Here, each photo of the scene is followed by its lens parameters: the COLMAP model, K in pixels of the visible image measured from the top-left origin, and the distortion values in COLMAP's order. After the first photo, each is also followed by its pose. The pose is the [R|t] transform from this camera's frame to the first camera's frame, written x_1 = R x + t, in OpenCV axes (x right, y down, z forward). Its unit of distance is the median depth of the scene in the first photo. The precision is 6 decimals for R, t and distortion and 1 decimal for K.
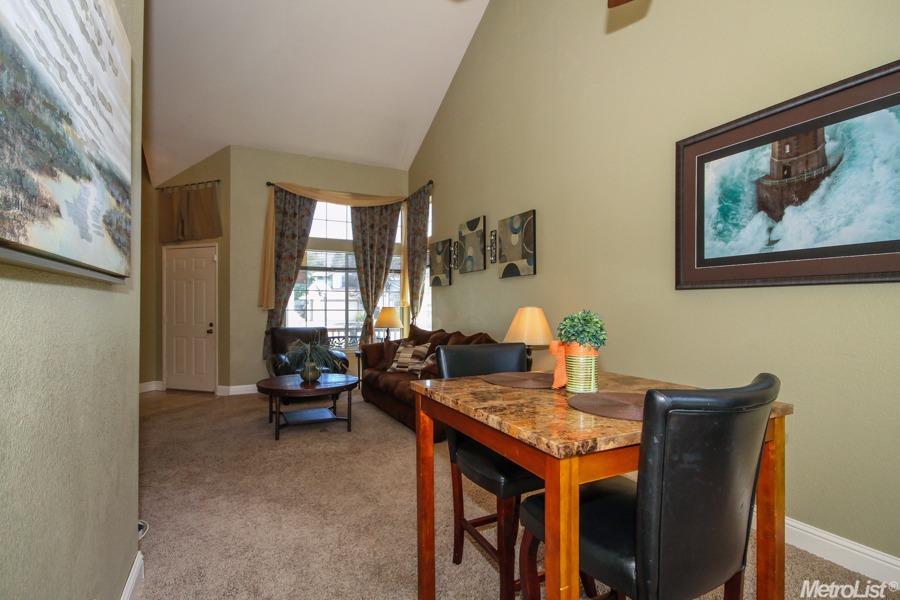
lens RADIAL K [[447.2, 0, 450.0], [0, 447.2, 300.0], [0, 0, 1]] dist [0.000031, -0.000654]
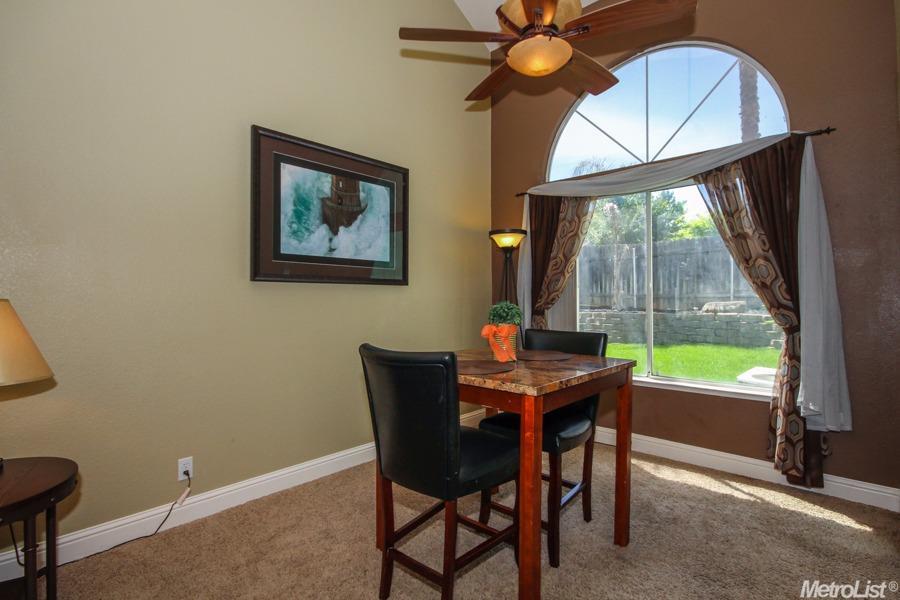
lens RADIAL K [[447.2, 0, 450.0], [0, 447.2, 300.0], [0, 0, 1]] dist [0.000031, -0.000654]
pose [[-0.356017, -0.002686, 0.934476, -0.530187], [-0.013827, 0.999902, -0.002394, 0.015104], [-0.934377, -0.013773, -0.356019, 0.941594]]
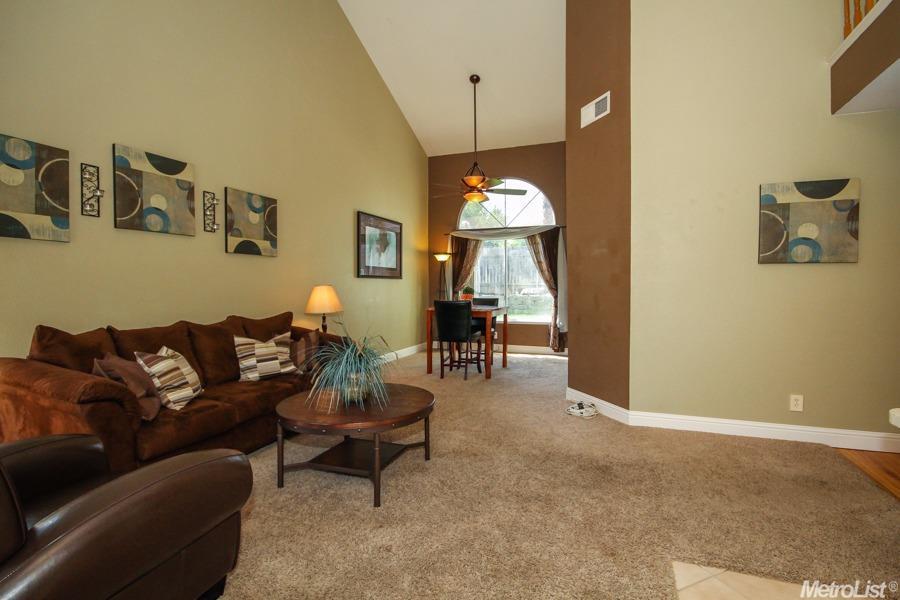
lens RADIAL K [[447.2, 0, 450.0], [0, 447.2, 300.0], [0, 0, 1]] dist [0.000031, -0.000654]
pose [[-0.676264, -0.019522, 0.736400, -1.416995], [-0.010015, 0.999800, 0.017307, 0.042075], [-0.736591, 0.004329, -0.676325, 2.157629]]
